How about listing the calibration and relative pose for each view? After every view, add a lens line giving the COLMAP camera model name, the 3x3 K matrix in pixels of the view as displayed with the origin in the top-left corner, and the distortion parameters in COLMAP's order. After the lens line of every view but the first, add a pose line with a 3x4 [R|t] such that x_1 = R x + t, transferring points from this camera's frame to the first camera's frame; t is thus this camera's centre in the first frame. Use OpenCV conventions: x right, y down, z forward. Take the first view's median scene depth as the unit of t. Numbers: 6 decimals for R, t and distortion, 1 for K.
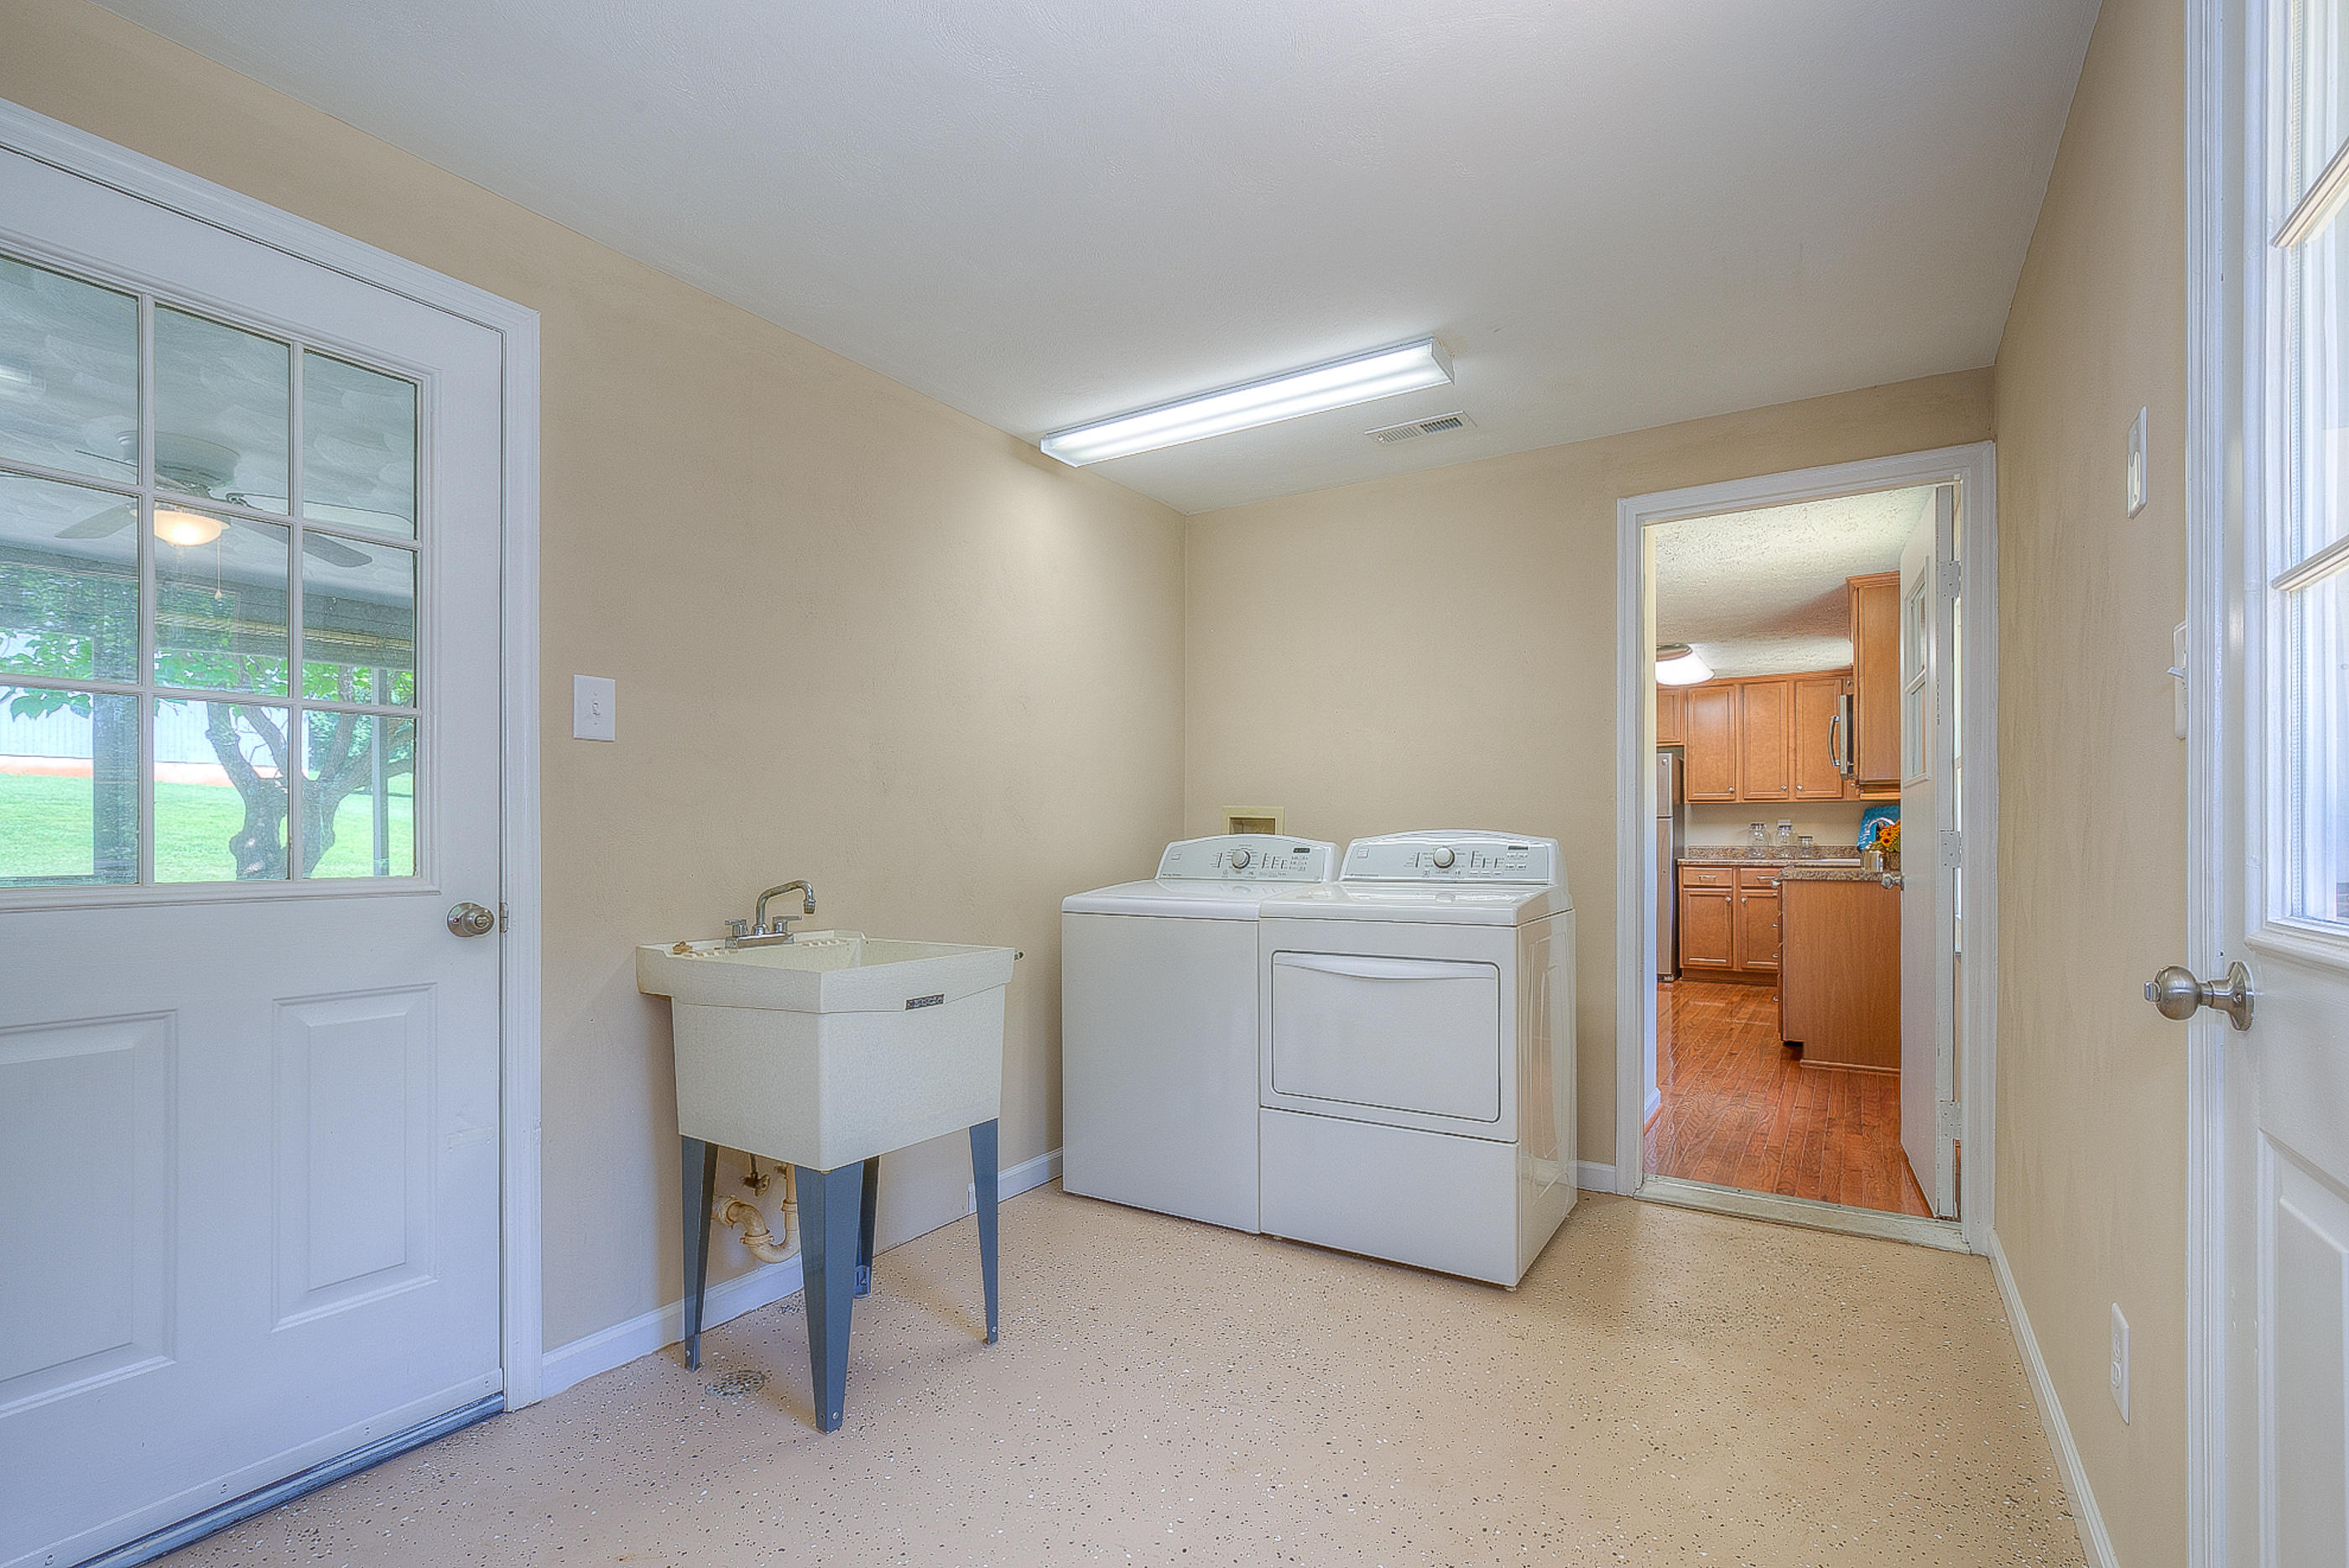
lens RADIAL K [[1062.9, 0, 1152.7], [0, 1062.9, 837.6], [0, 0, 1]] dist [-0.007876, 0.004924]
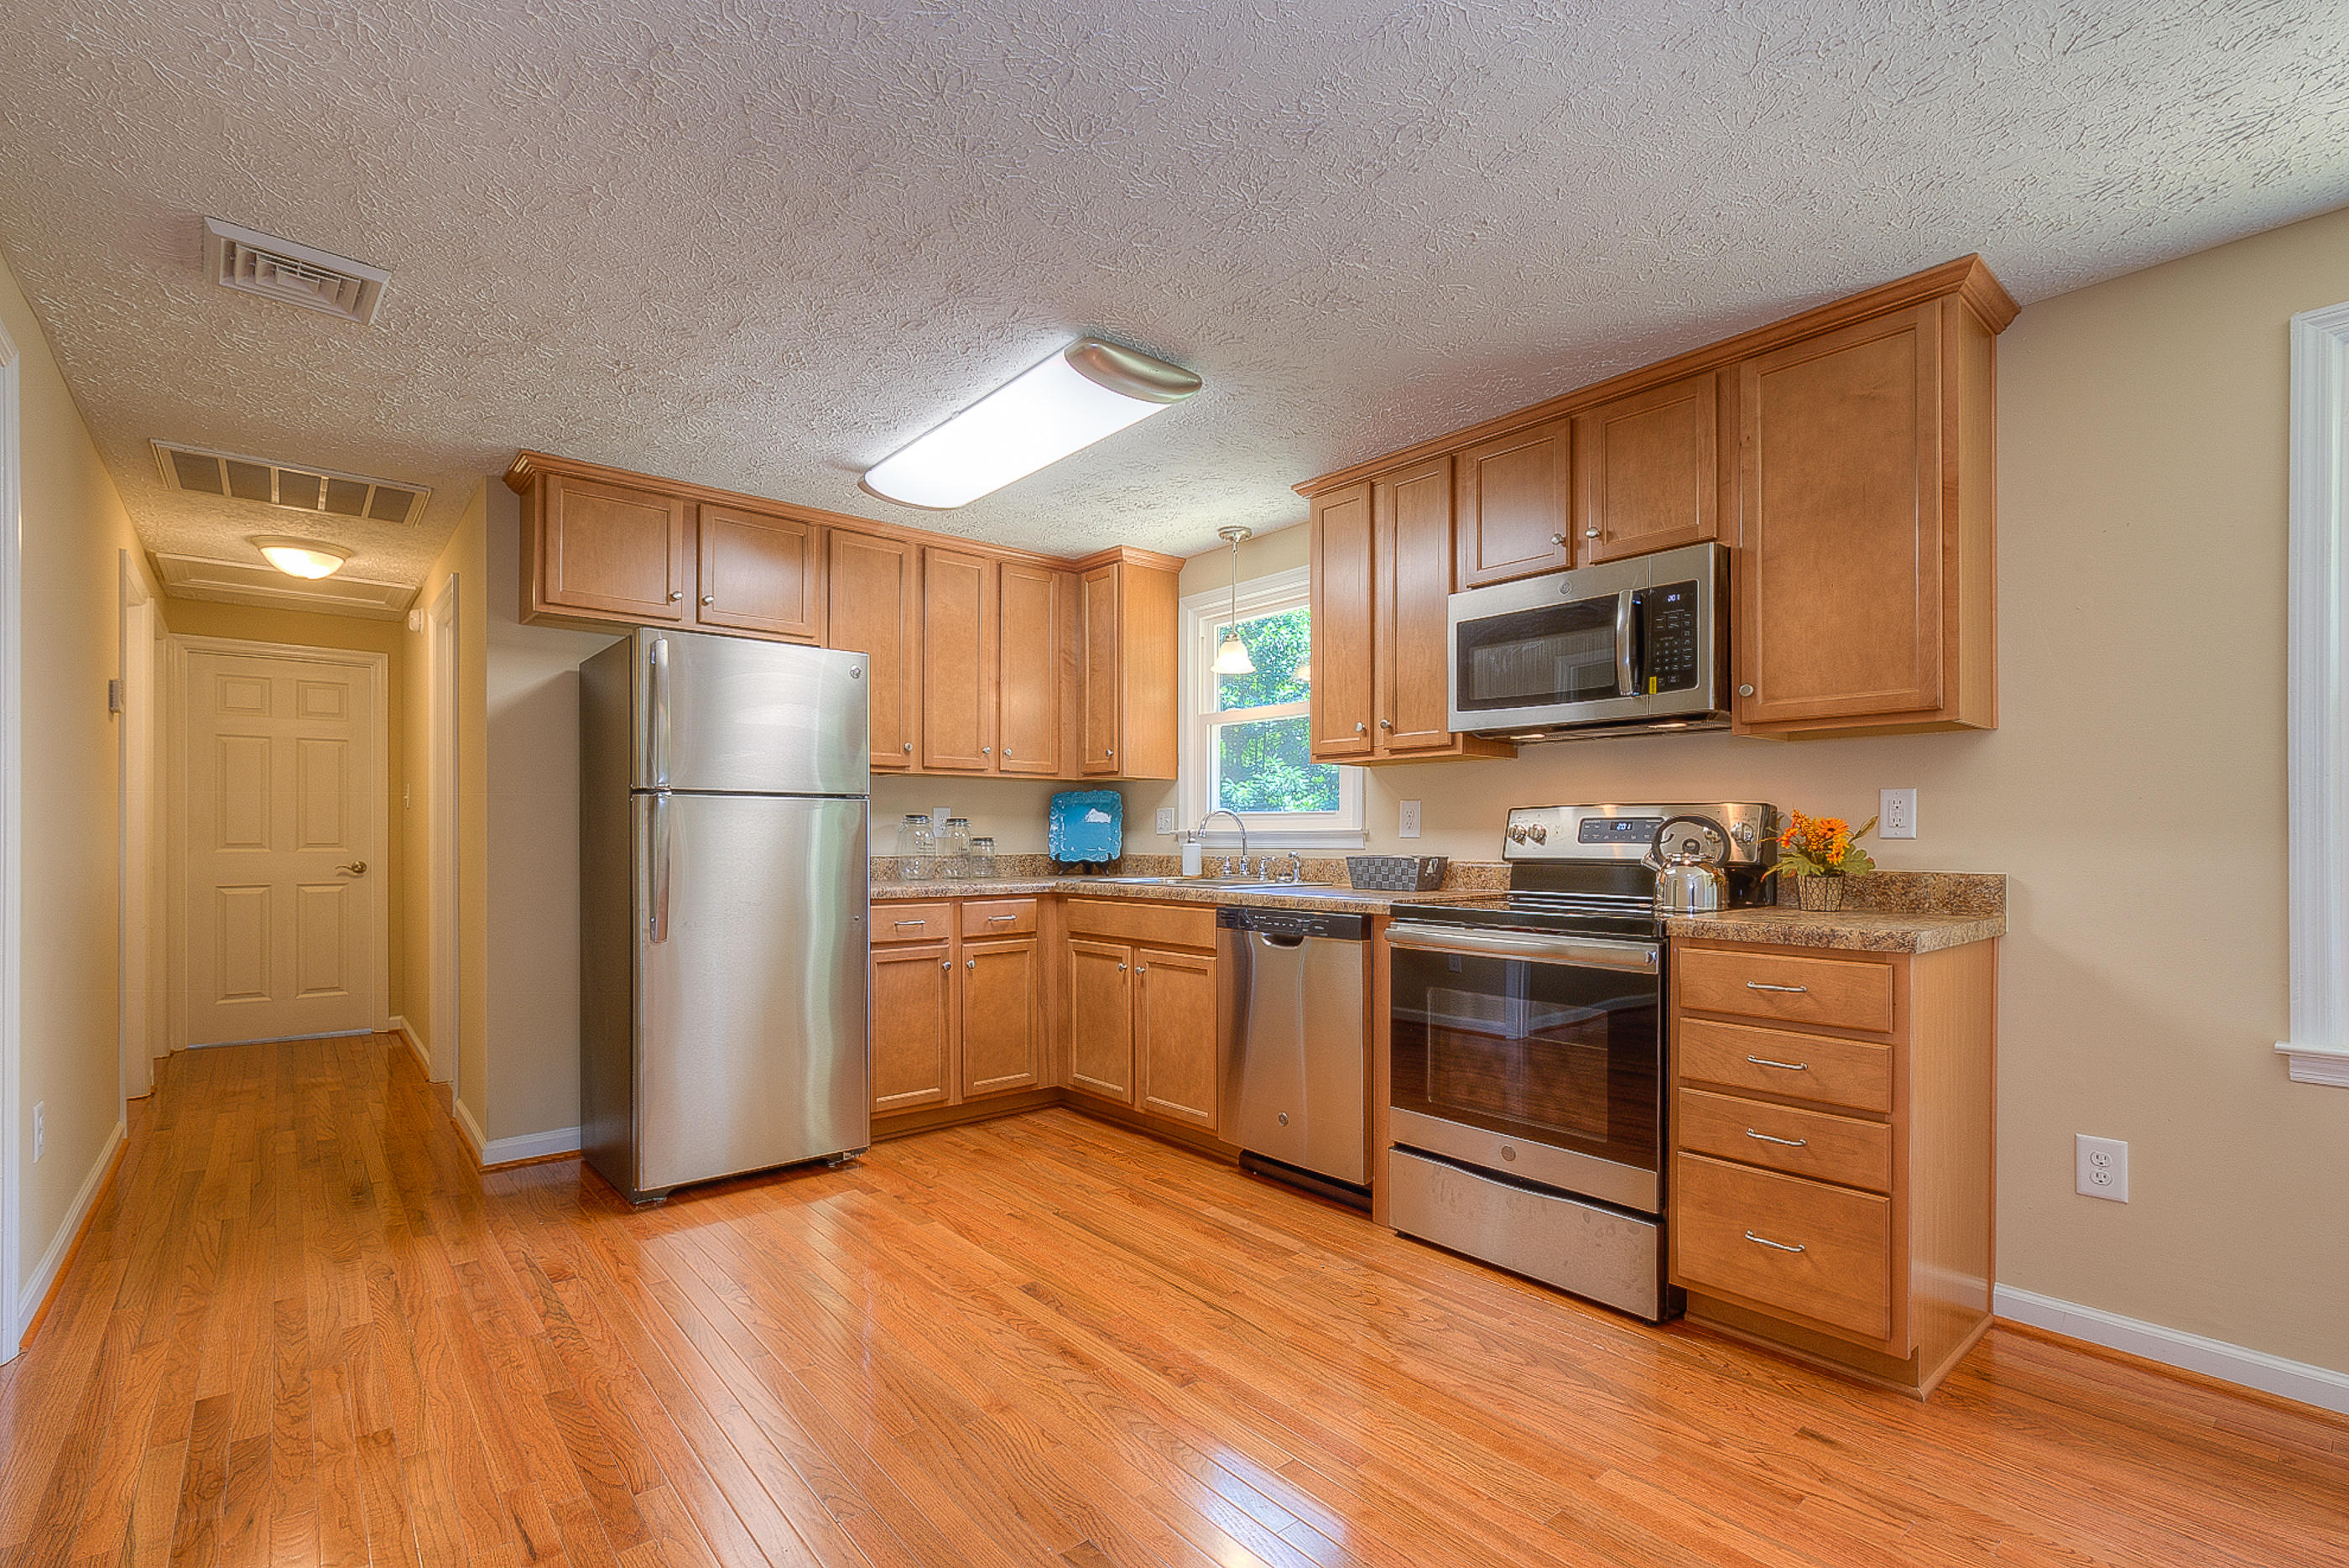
lens RADIAL K [[1062.9, 0, 1189.4], [0, 1062.9, 835.9], [0, 0, 1]] dist [-0.007876, 0.004924]
pose [[0.268006, 0.004302, 0.963408, 0.092085], [-0.003061, 0.999989, -0.003614, -0.000880], [-0.963412, -0.001980, 0.268016, 0.744847]]
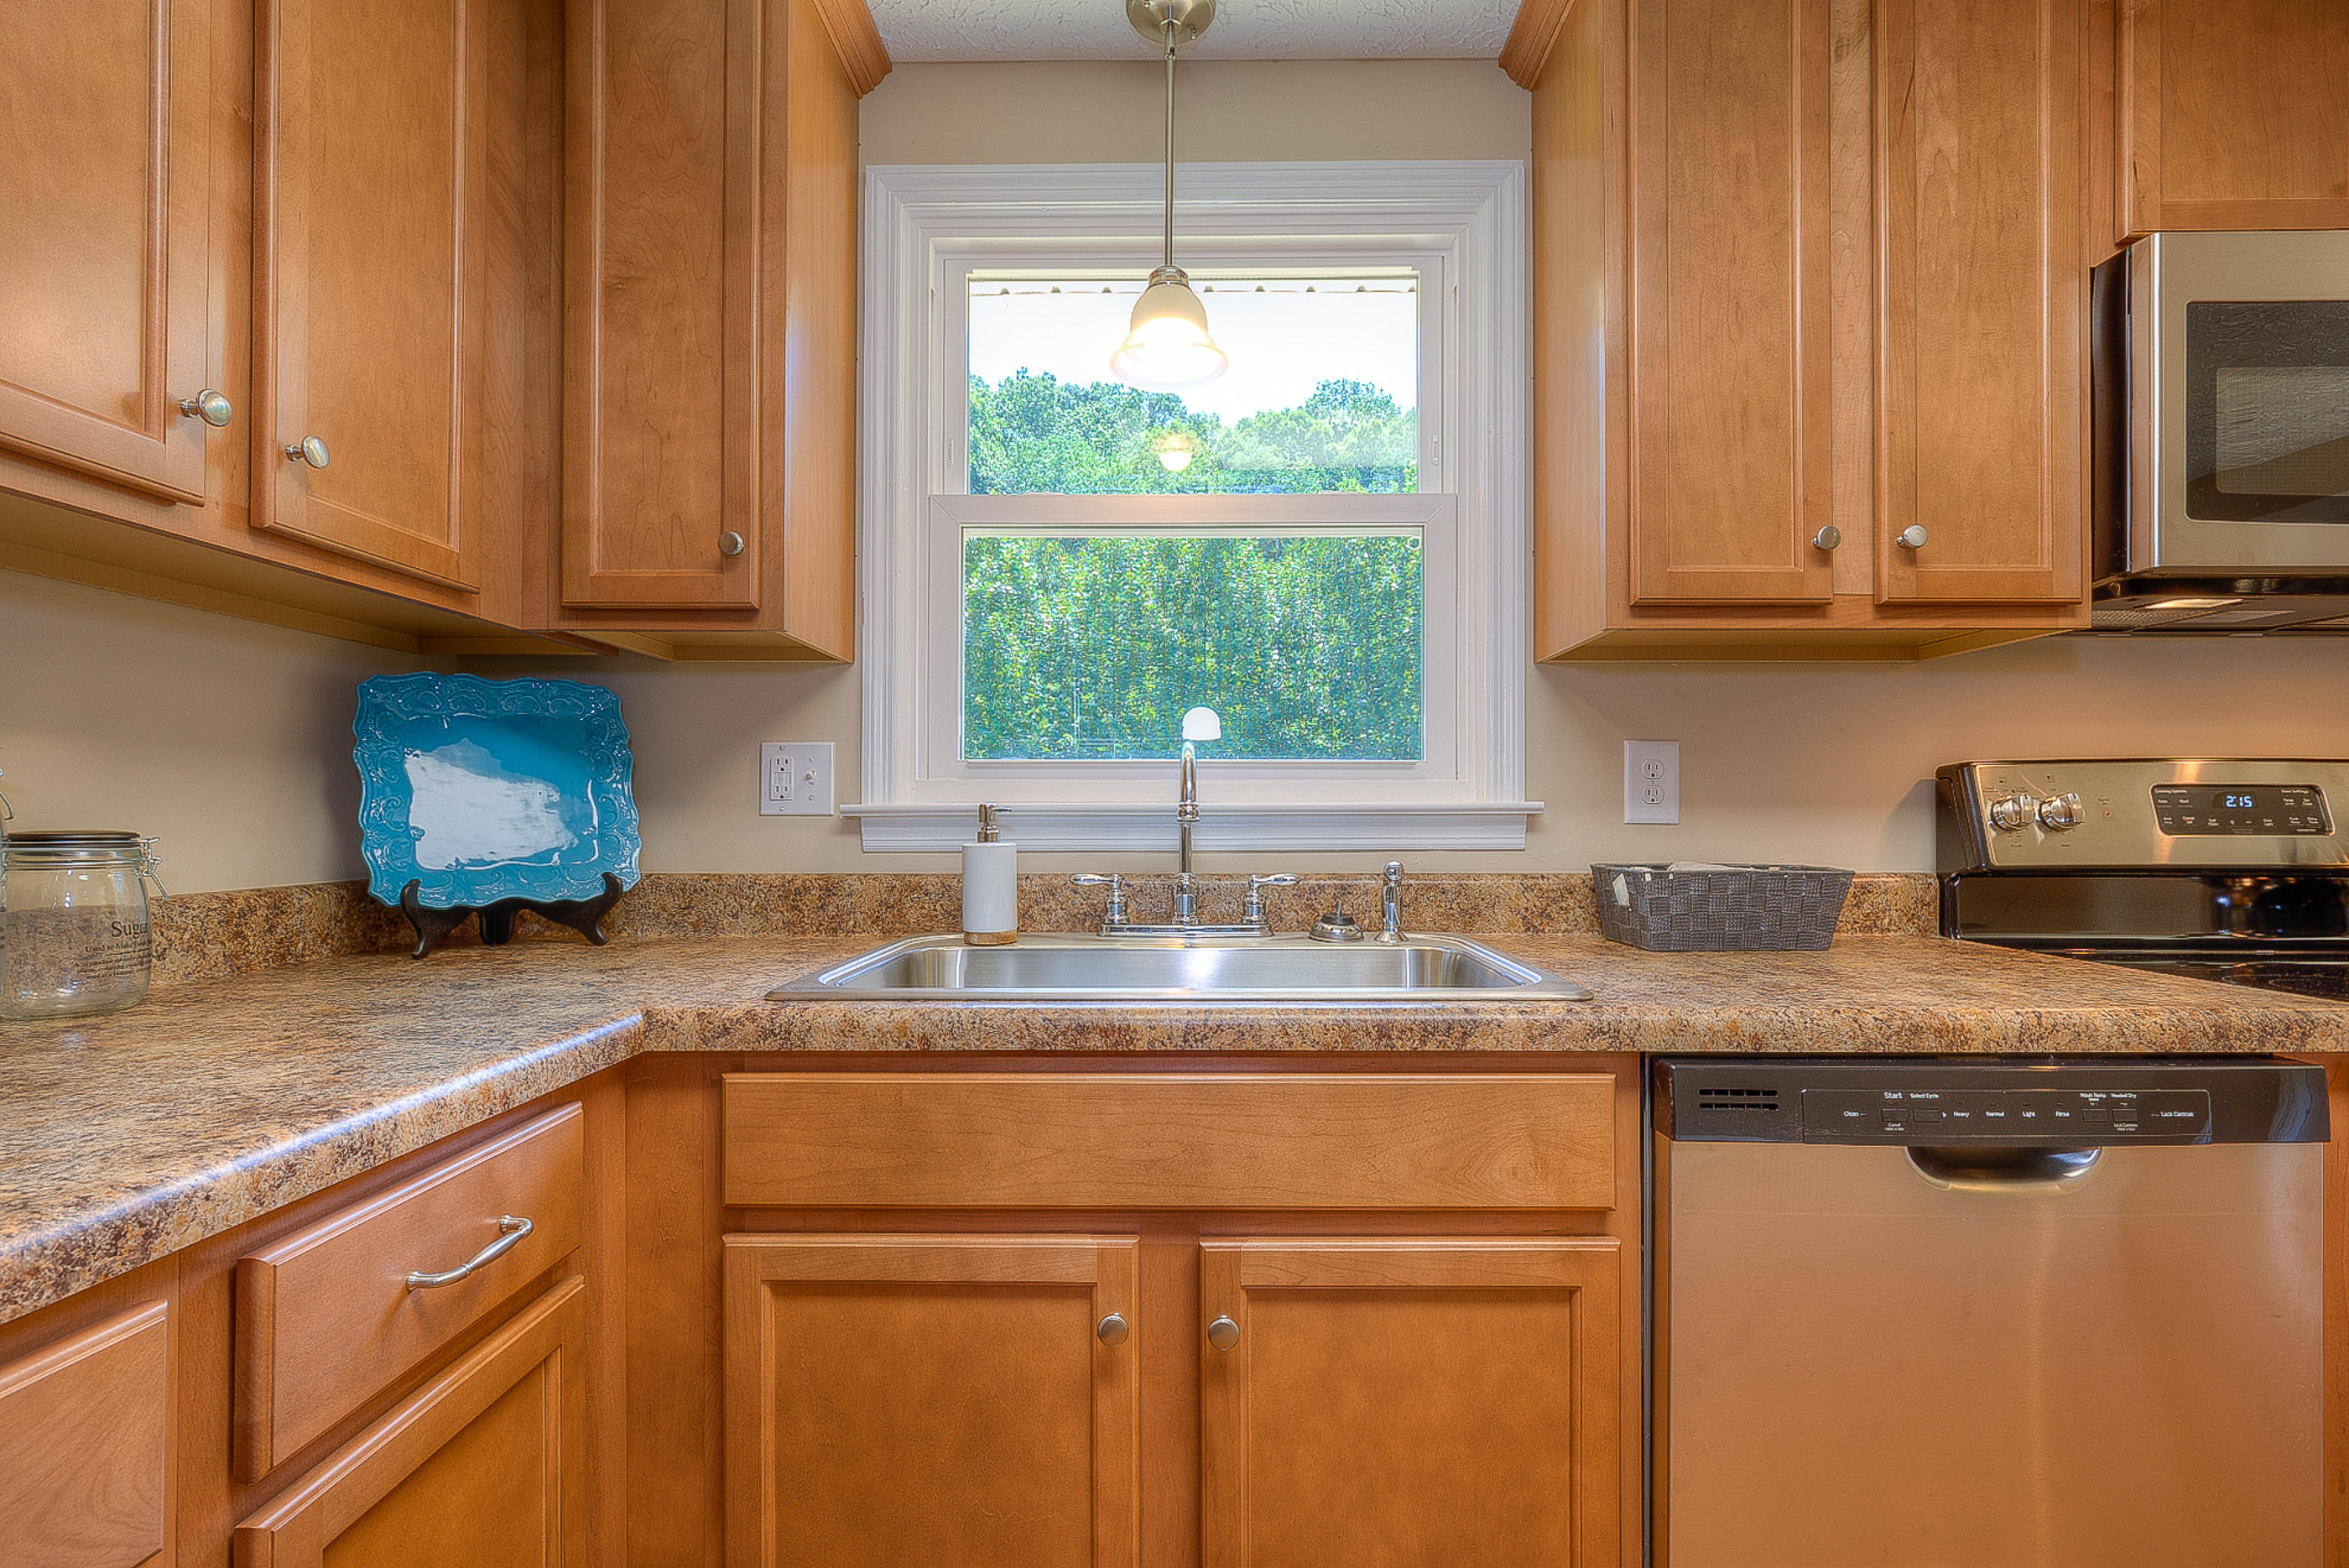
lens RADIAL K [[1062.9, 0, 1199.6], [0, 1062.9, 809.3], [0, 0, 1]] dist [-0.007876, 0.004924]
pose [[-0.547510, 0.009905, 0.836740, 0.440489], [0.000802, 0.999936, -0.011312, -0.002613], [-0.836798, -0.005523, -0.547483, 0.965412]]
